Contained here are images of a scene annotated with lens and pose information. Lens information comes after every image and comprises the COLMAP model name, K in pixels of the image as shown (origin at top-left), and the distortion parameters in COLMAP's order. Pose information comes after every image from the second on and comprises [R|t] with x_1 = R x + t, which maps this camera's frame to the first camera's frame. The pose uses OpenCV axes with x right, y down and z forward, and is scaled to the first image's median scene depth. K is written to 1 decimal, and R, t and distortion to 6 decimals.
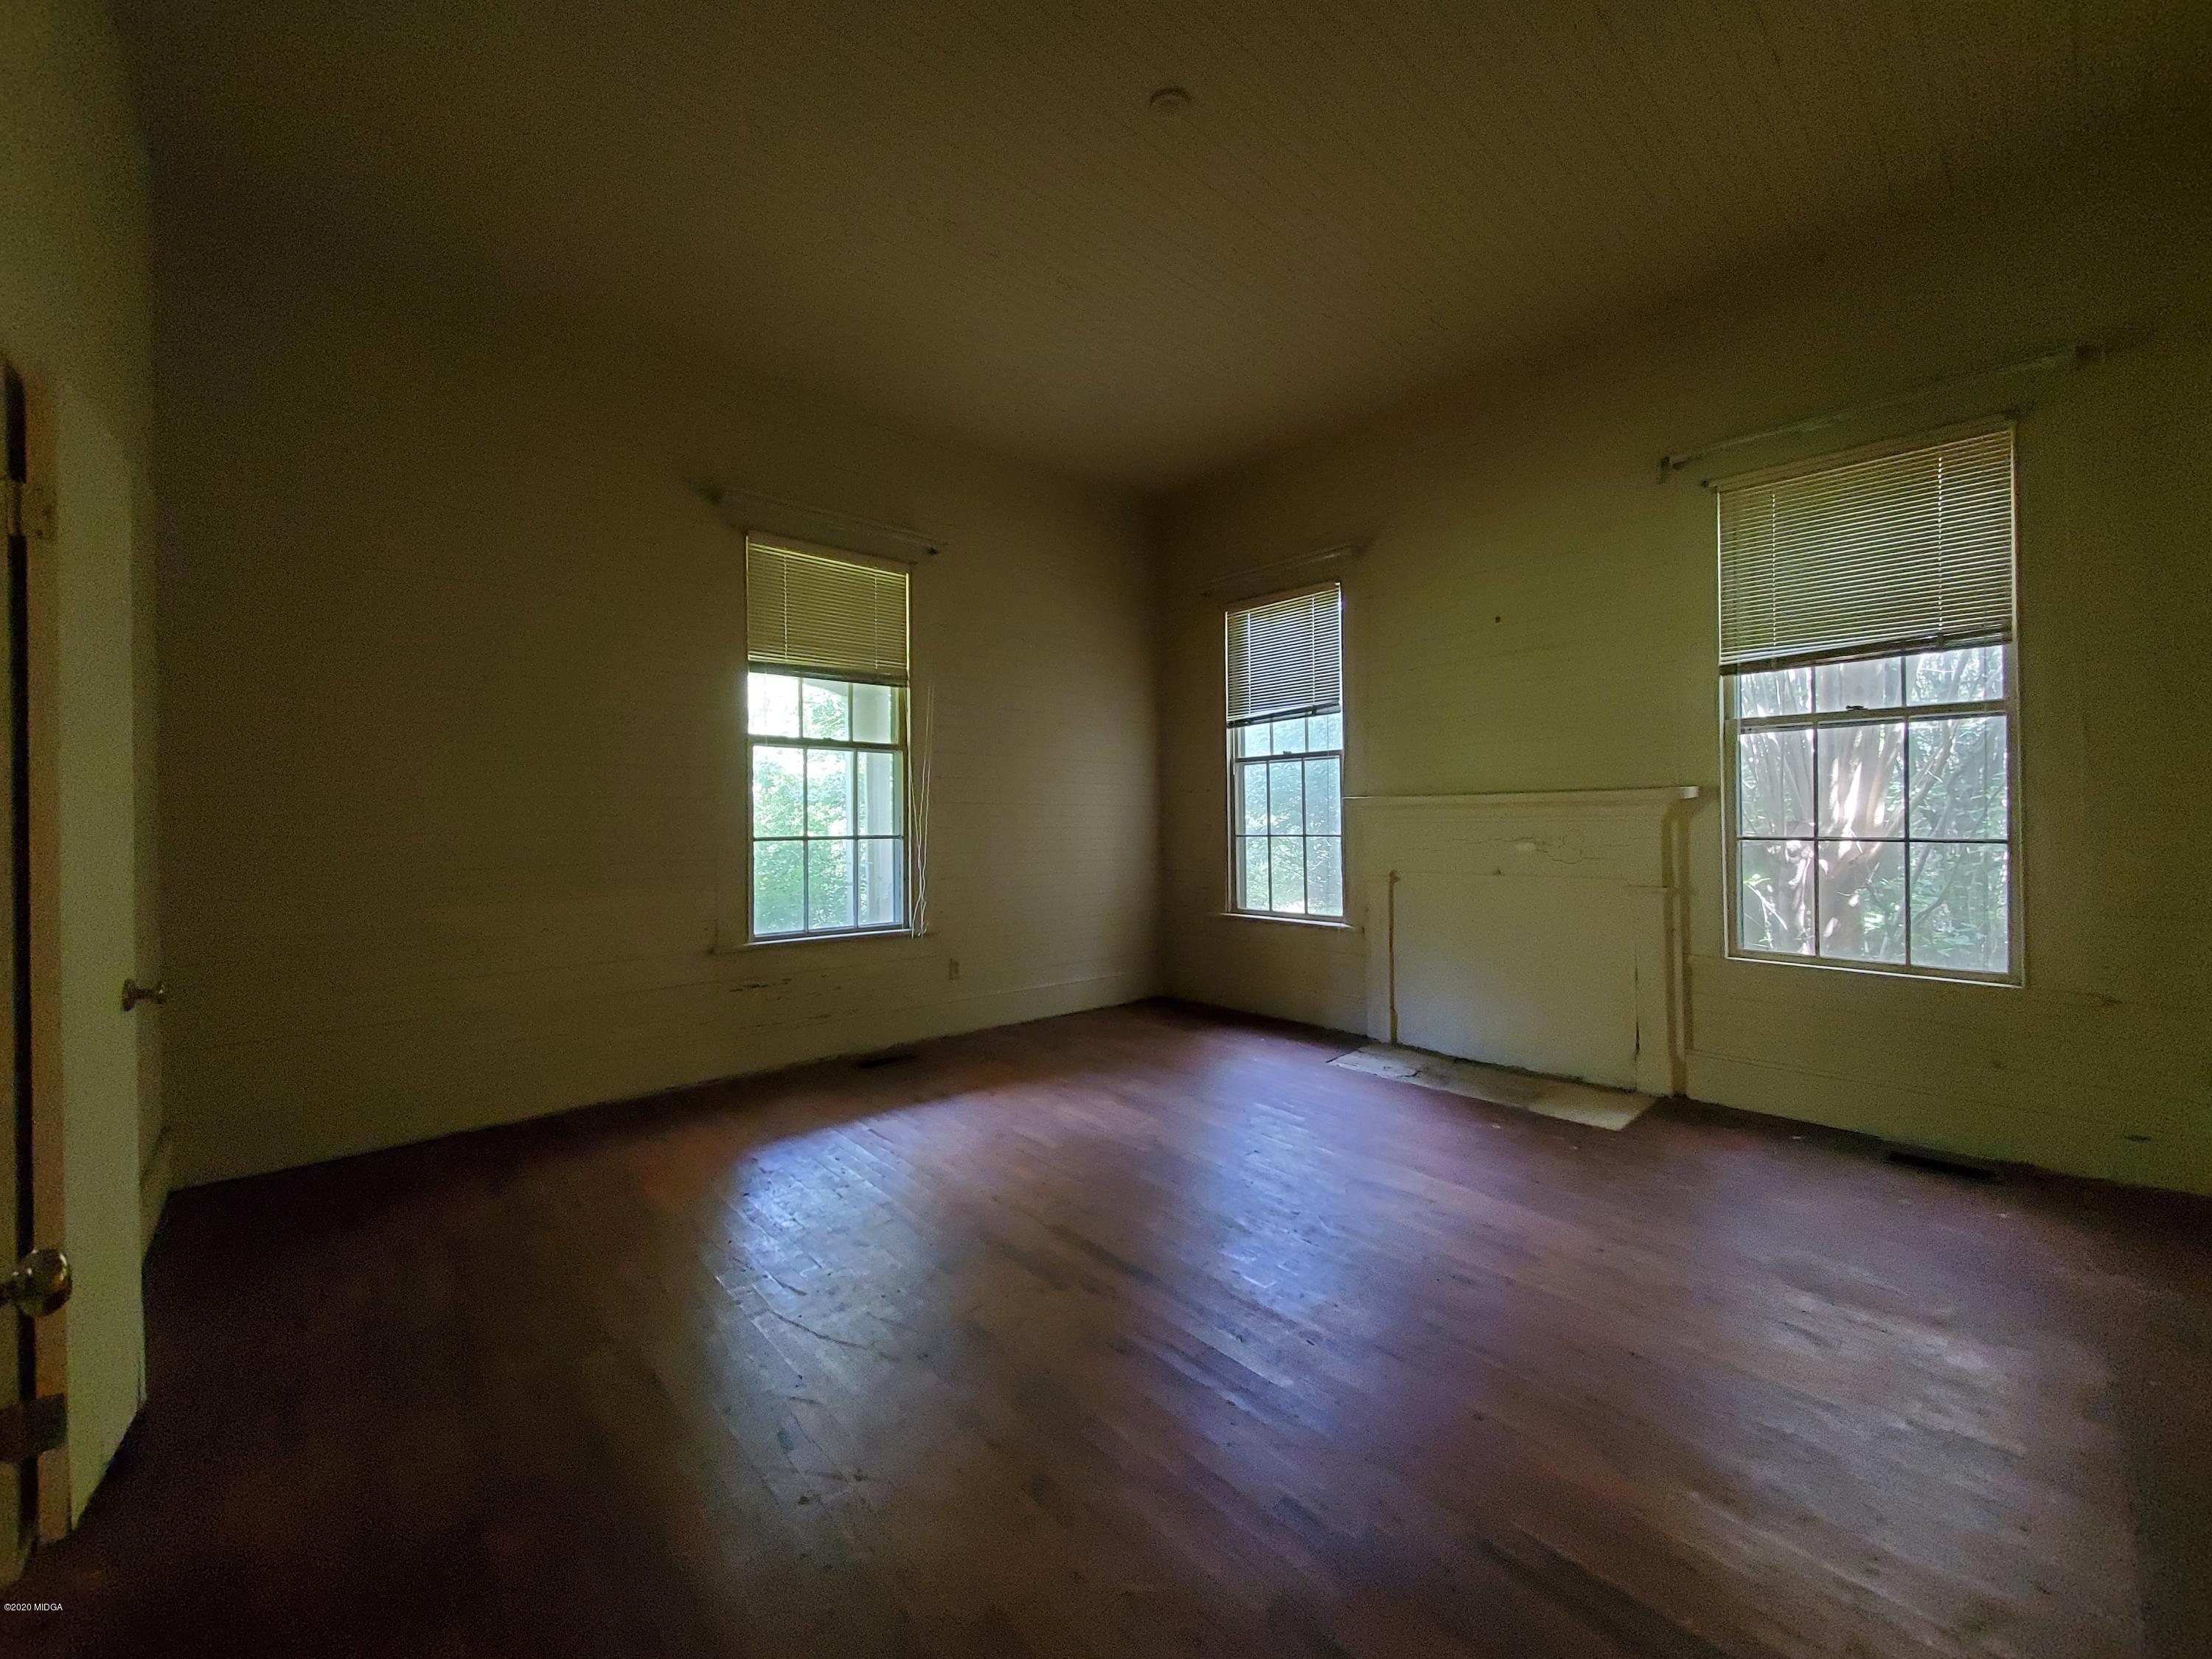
lens RADIAL K [[892.5, 0, 1102.7], [0, 892.5, 800.3], [0, 0, 1]] dist [-0.000173, -0.000019]
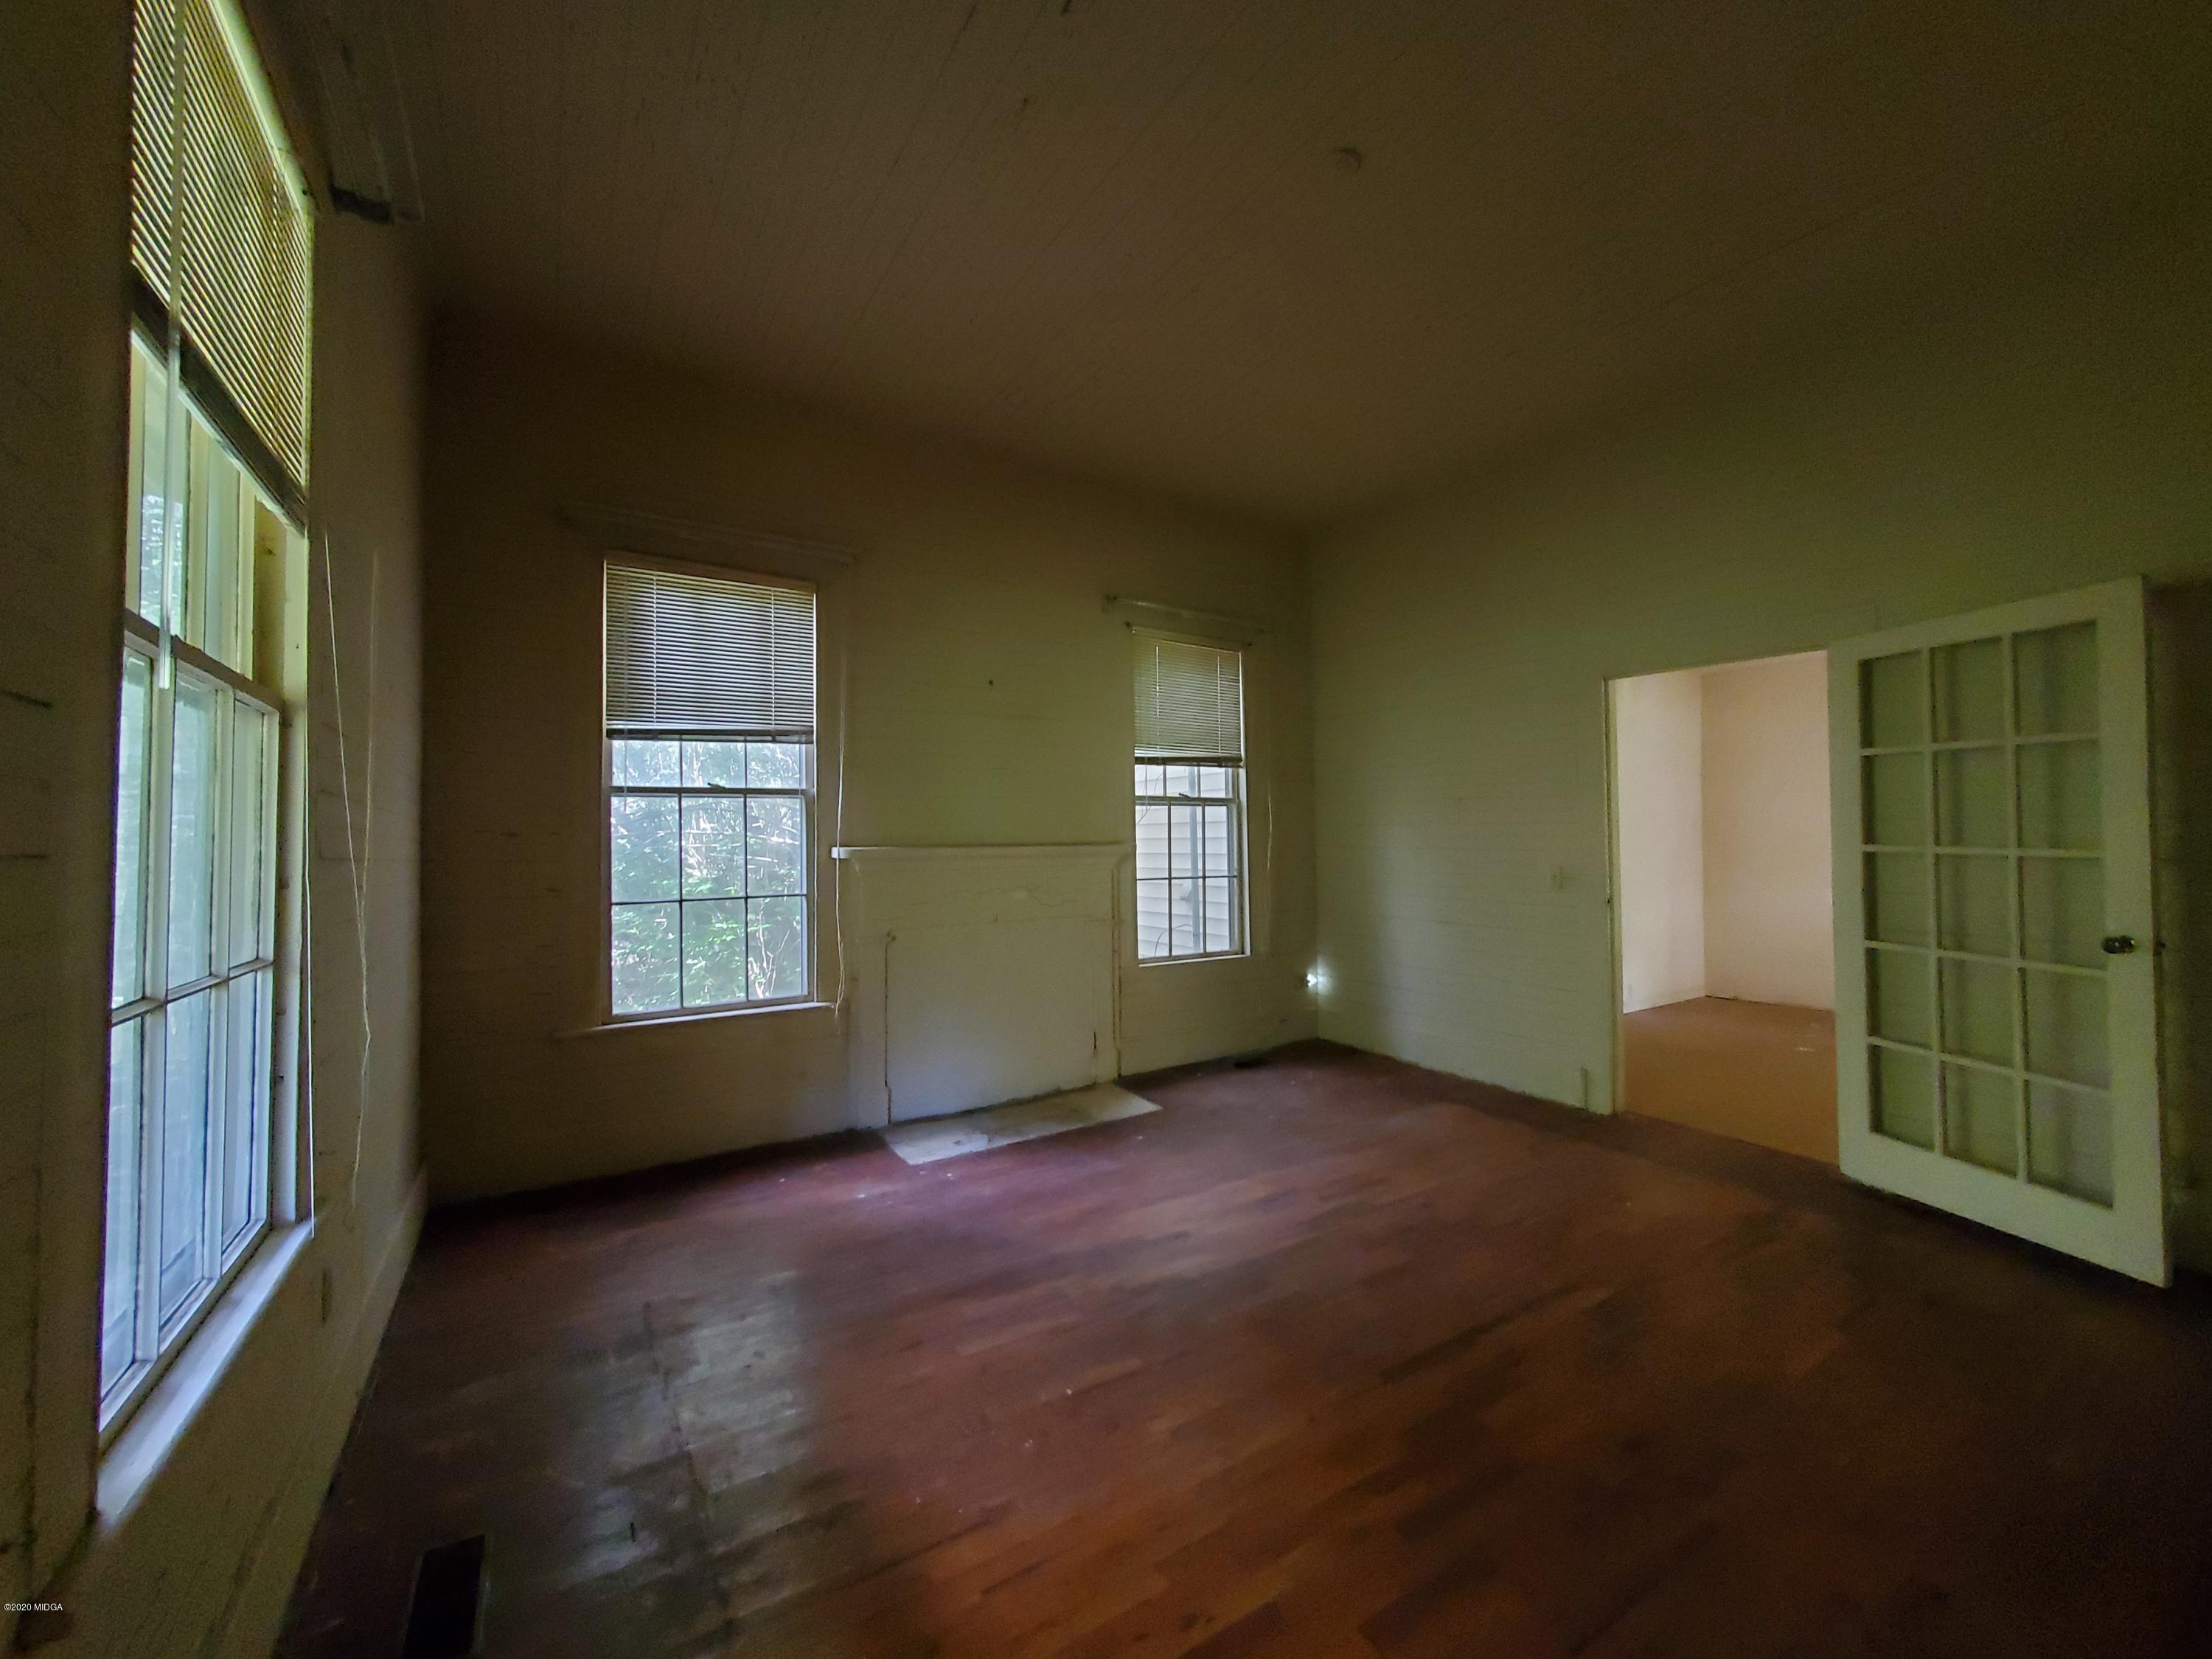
lens RADIAL K [[866.6, 0, 1106.7], [0, 866.6, 820.7], [0, 0, 1]] dist [-0.001166, -0.000092]
pose [[0.142981, 0.043478, 0.988770, -0.582737], [-0.001045, 0.999041, -0.043779, 0.008064], [-0.989725, 0.005226, 0.142890, 0.755314]]
